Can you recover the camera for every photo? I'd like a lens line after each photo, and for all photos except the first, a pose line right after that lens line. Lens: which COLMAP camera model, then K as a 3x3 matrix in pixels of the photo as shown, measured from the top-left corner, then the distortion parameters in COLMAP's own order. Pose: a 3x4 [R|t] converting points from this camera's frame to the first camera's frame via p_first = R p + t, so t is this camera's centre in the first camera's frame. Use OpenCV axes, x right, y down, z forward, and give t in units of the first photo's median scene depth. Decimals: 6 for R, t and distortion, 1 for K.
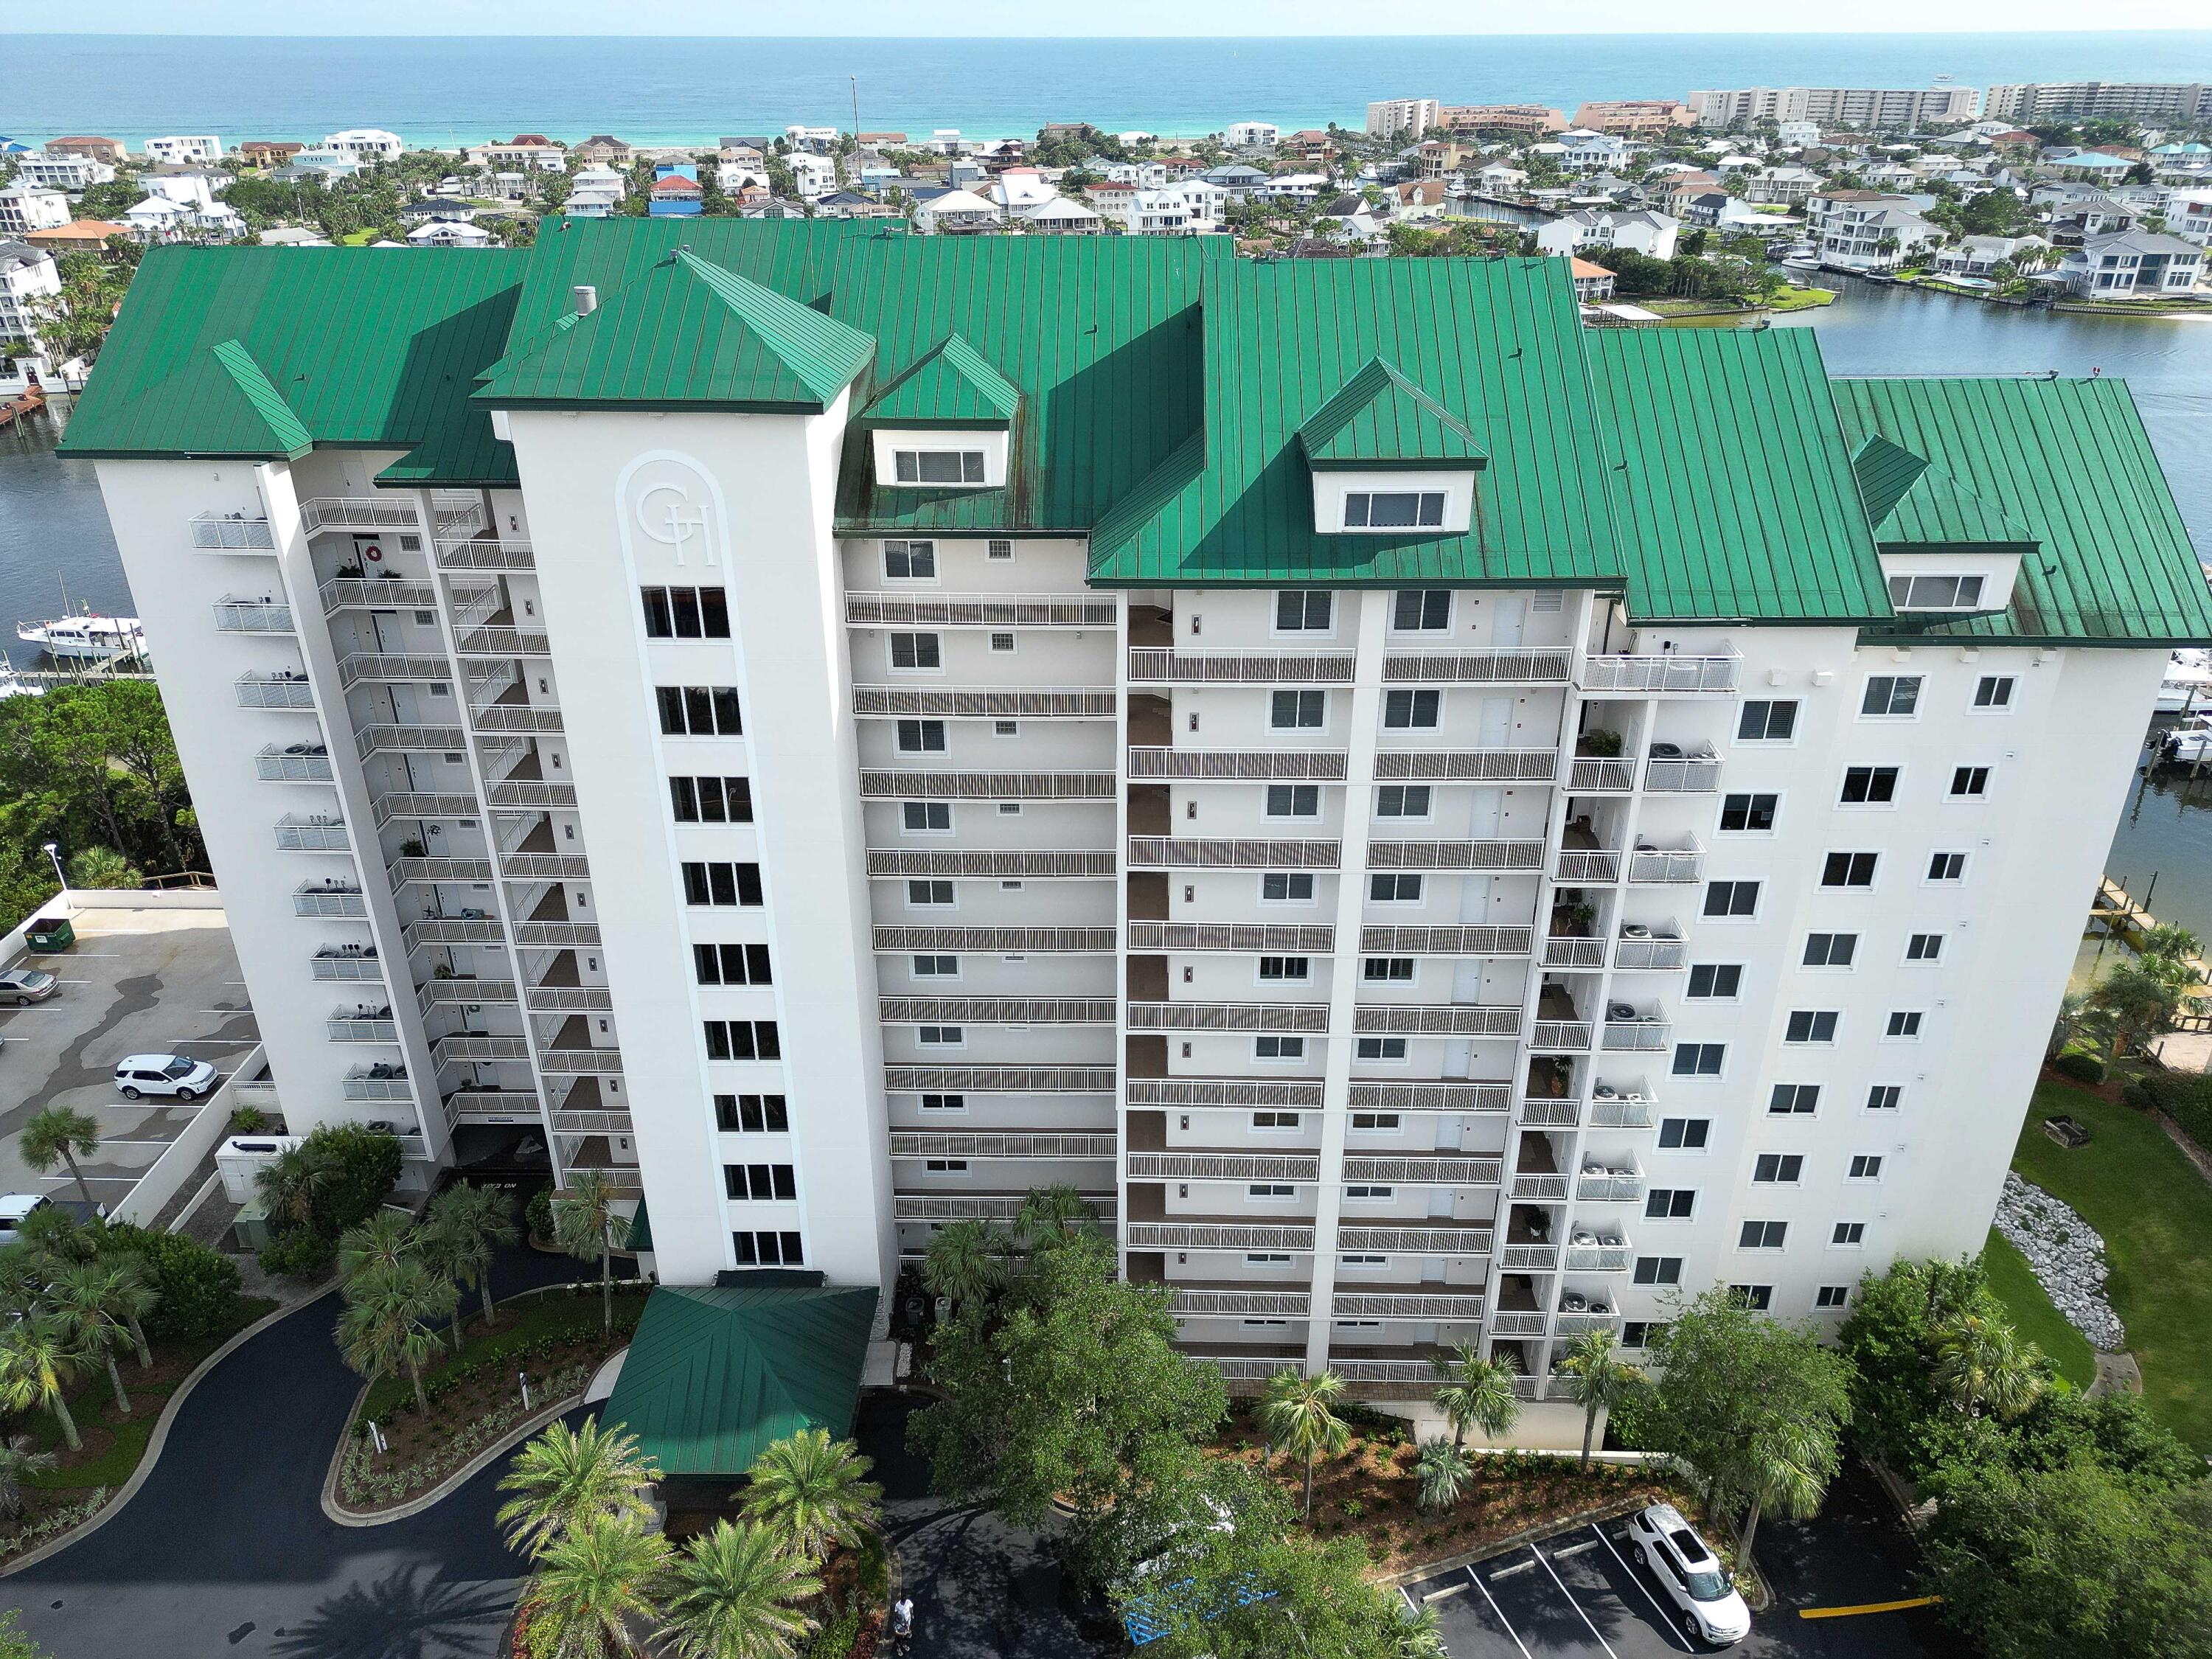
lens RADIAL K [[1557.1, 0, 1111.4], [0, 1557.1, 825.6], [0, 0, 1]] dist [0.059668, -0.055063]
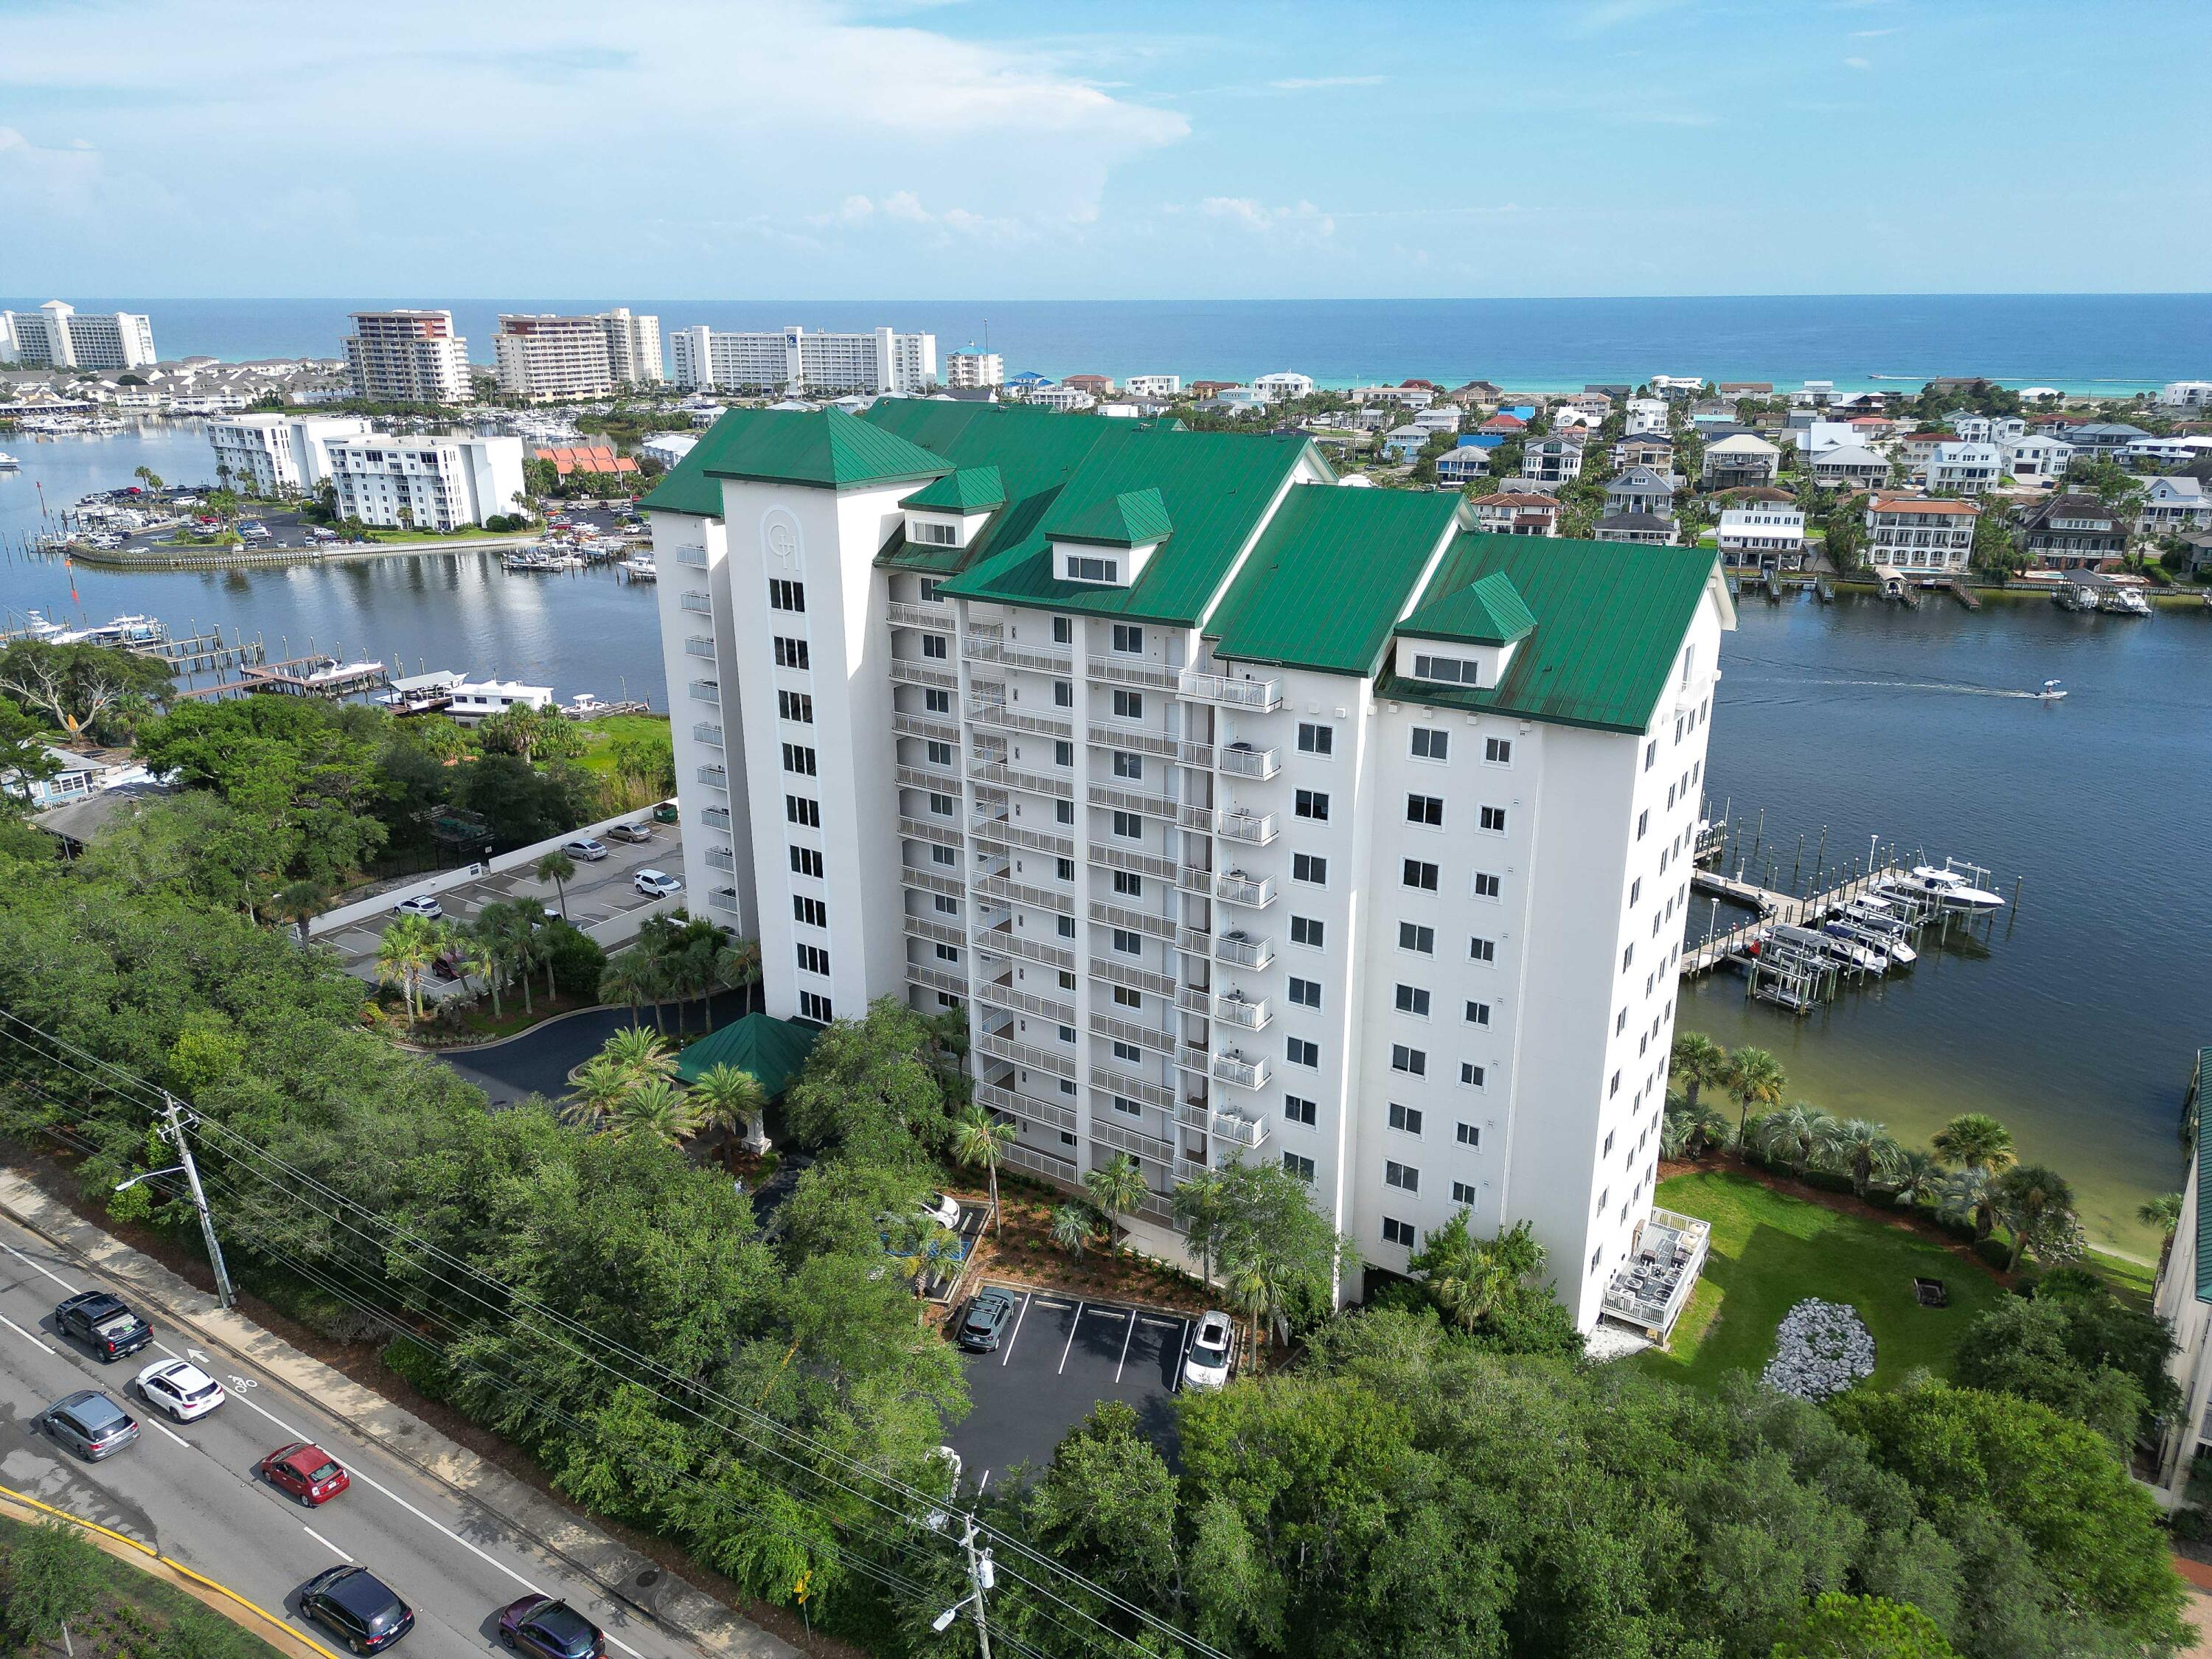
lens RADIAL K [[1552.6, 0, 1106.0], [0, 1552.6, 829.5], [0, 0, 1]] dist [0.066834, -0.075055]
pose [[0.844667, 0.172523, -0.506728, 0.712099], [-0.239734, 0.968316, -0.069935, 0.116442], [0.478607, 0.180552, 0.859265, -0.235382]]
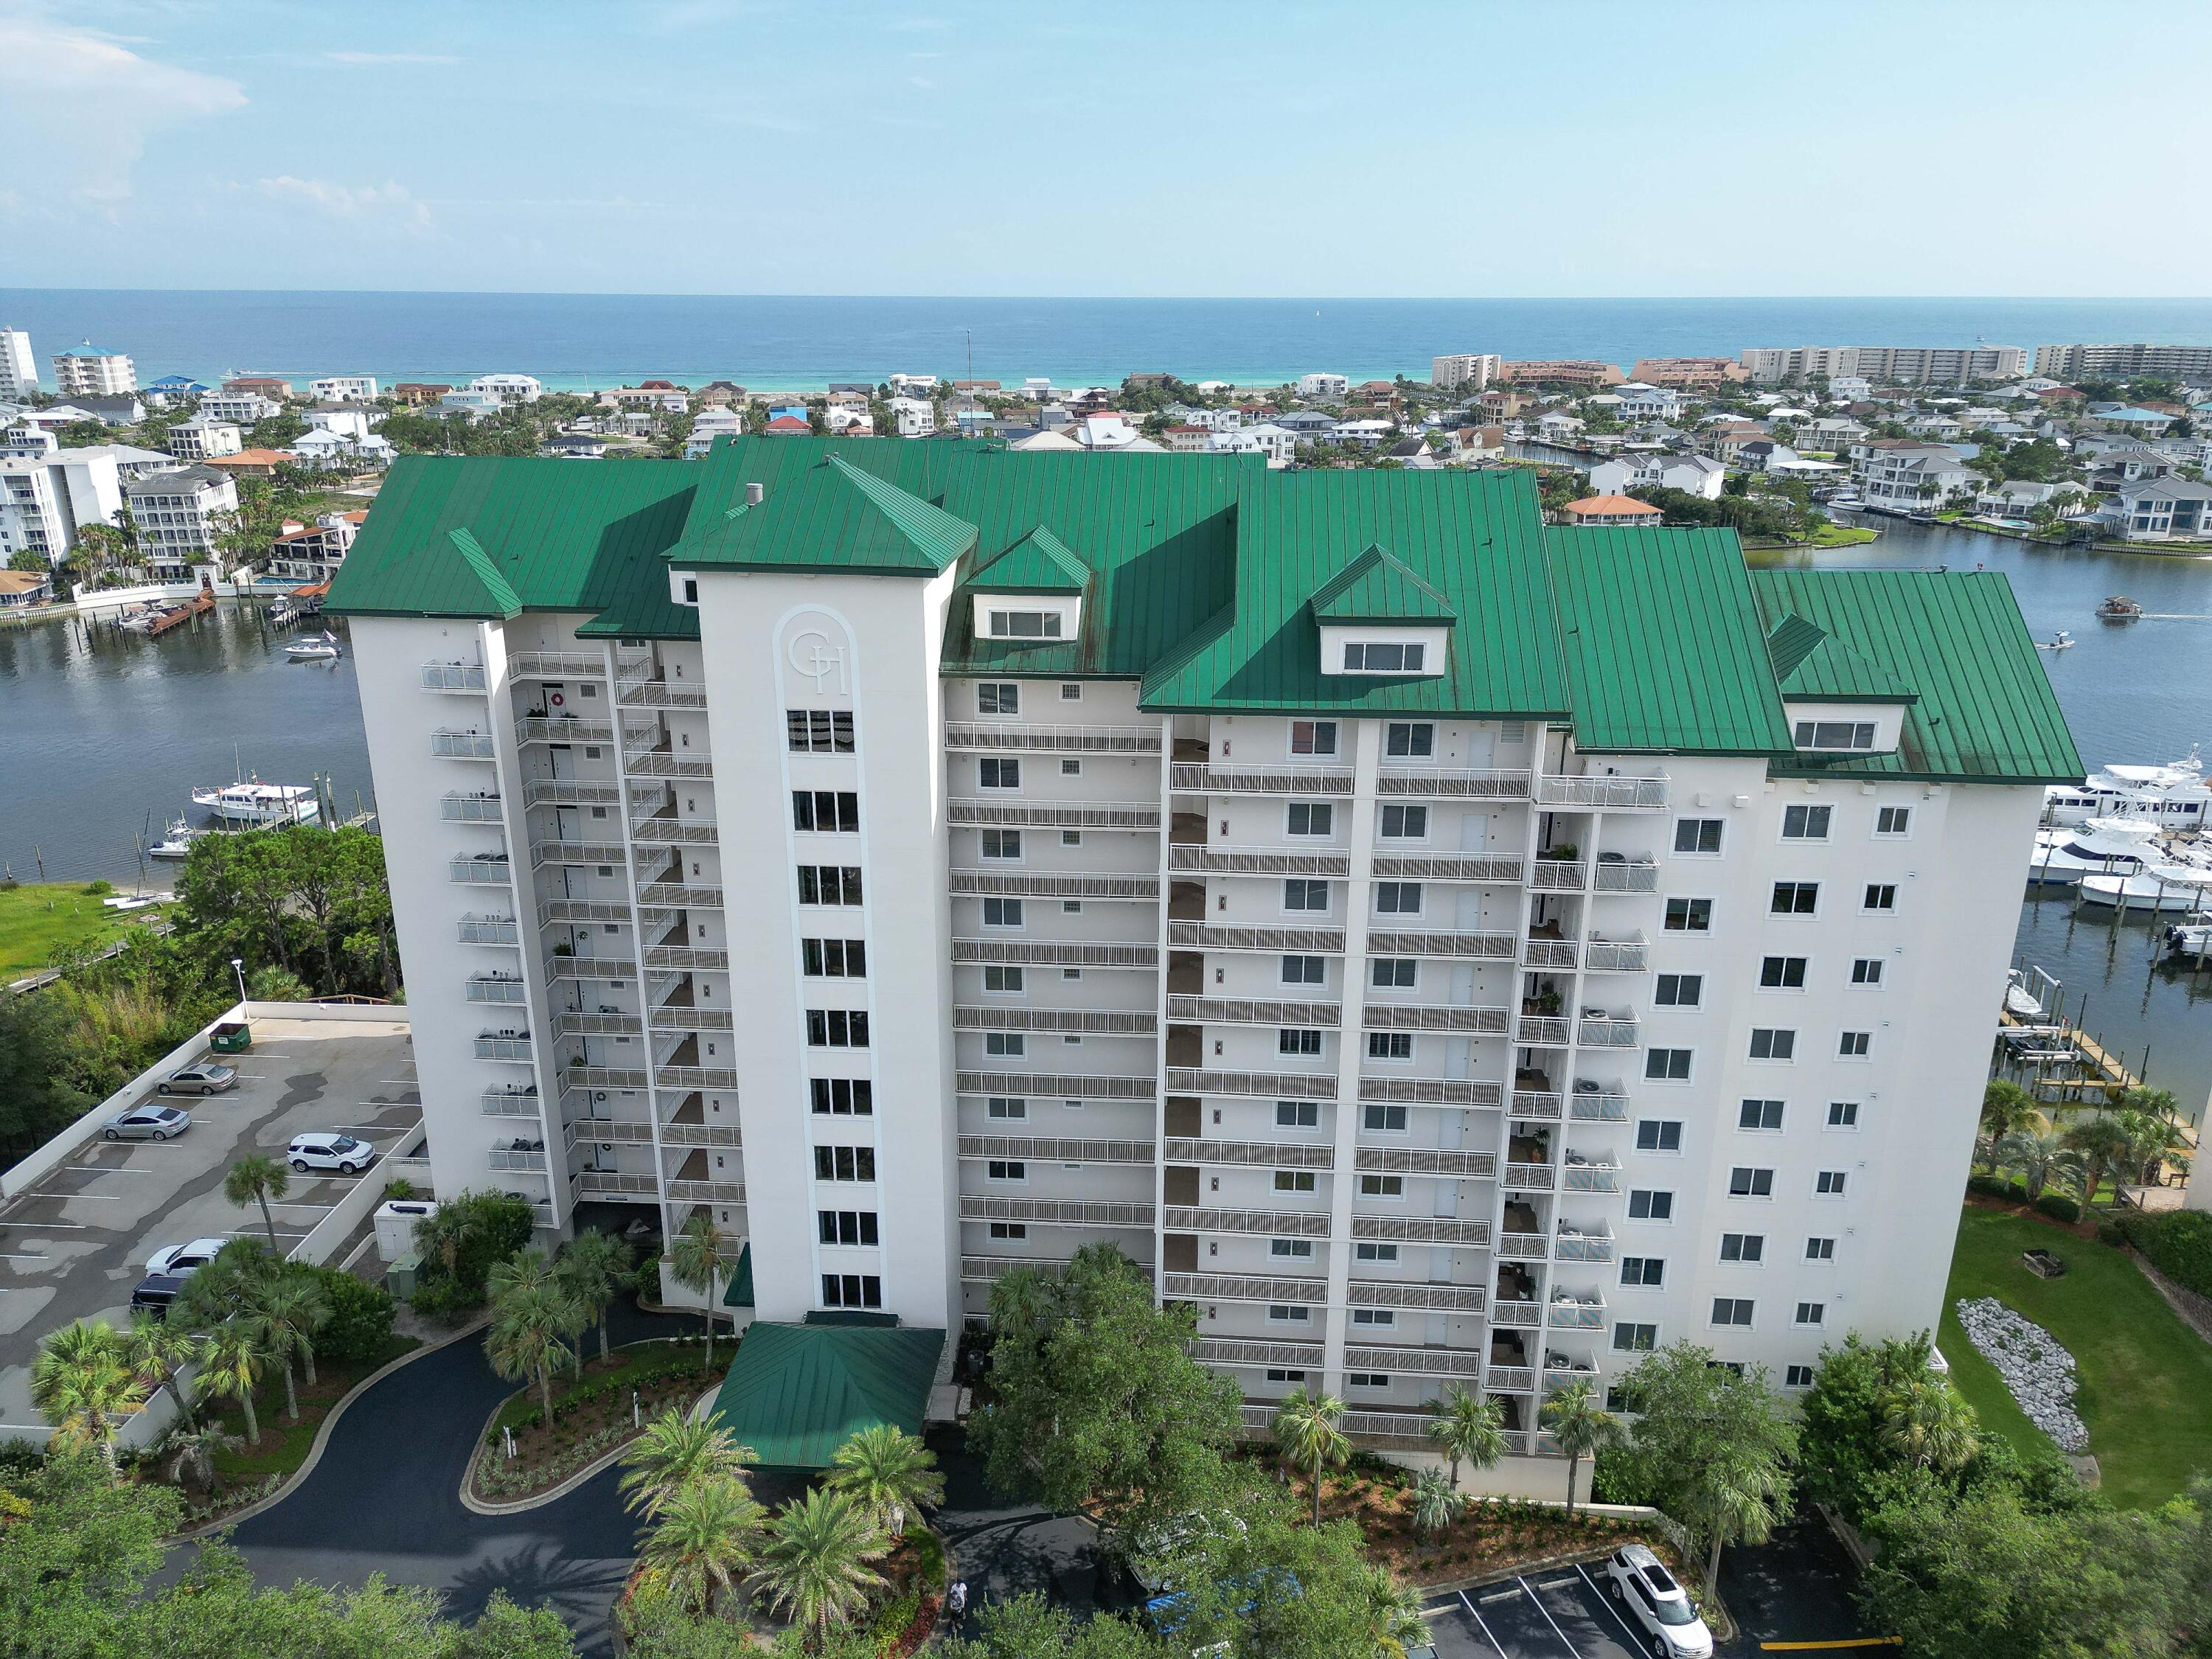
lens RADIAL K [[1557.1, 0, 1111.4], [0, 1557.1, 825.6], [0, 0, 1]] dist [0.059668, -0.055063]
pose [[0.998708, 0.021652, -0.045975, 0.014692], [-0.027821, 0.990028, -0.138093, 0.074202], [0.042527, 0.139194, 0.989352, -0.154664]]
